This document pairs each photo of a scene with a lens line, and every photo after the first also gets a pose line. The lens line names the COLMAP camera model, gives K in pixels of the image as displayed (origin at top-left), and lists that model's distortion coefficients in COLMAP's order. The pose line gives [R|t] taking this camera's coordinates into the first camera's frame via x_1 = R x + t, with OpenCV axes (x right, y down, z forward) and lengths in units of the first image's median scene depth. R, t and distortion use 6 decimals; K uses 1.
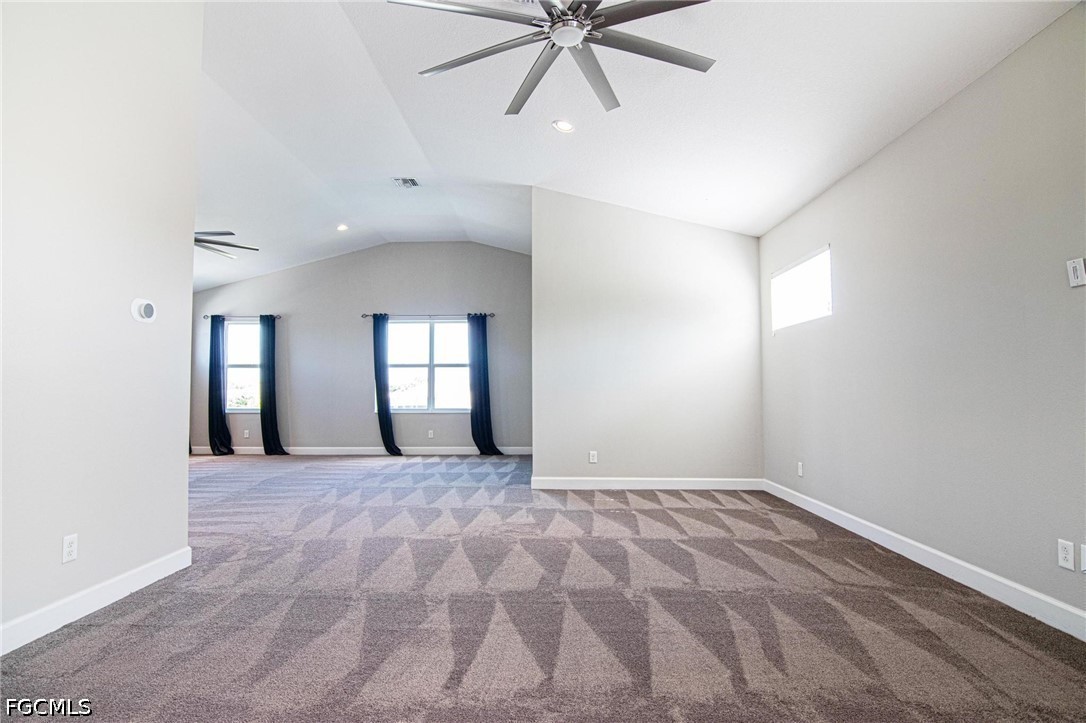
lens RADIAL K [[553.5, 0, 542.3], [0, 553.5, 362.3], [0, 0, 1]] dist [-0.007299, -0.010751]
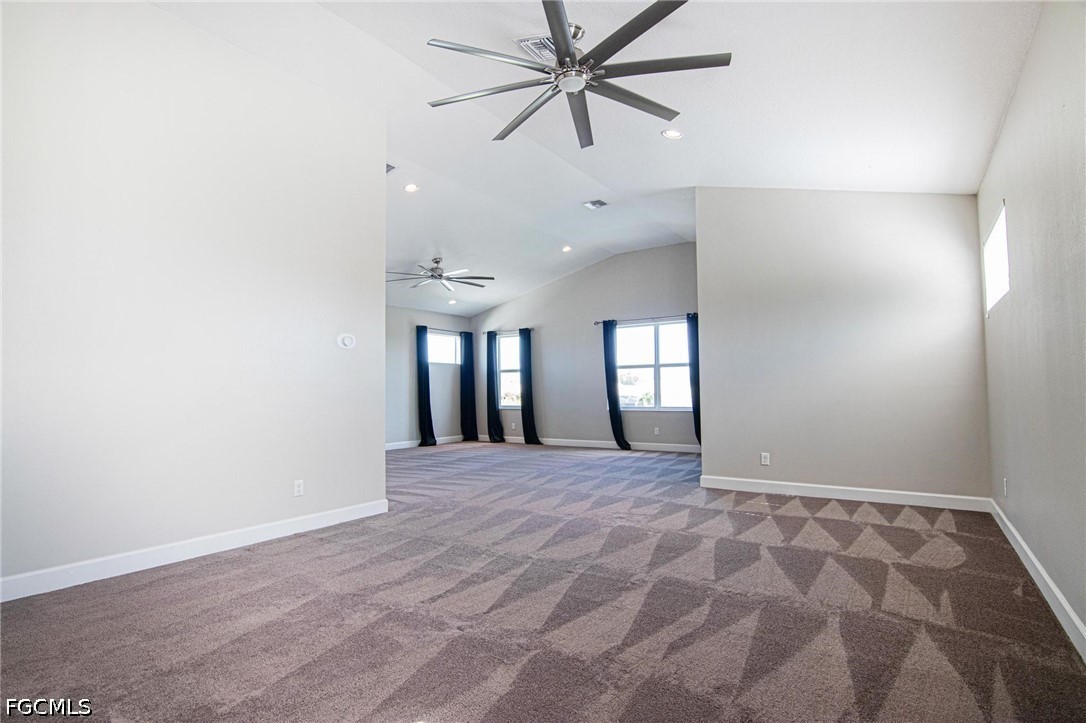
lens RADIAL K [[553.5, 0, 537.4], [0, 553.5, 363.5], [0, 0, 1]] dist [-0.007299, -0.010751]
pose [[0.840625, -0.033805, -0.540562, 0.444625], [0.036677, 0.999312, -0.005458, -0.002777], [0.540375, -0.015238, 0.841286, -0.013679]]
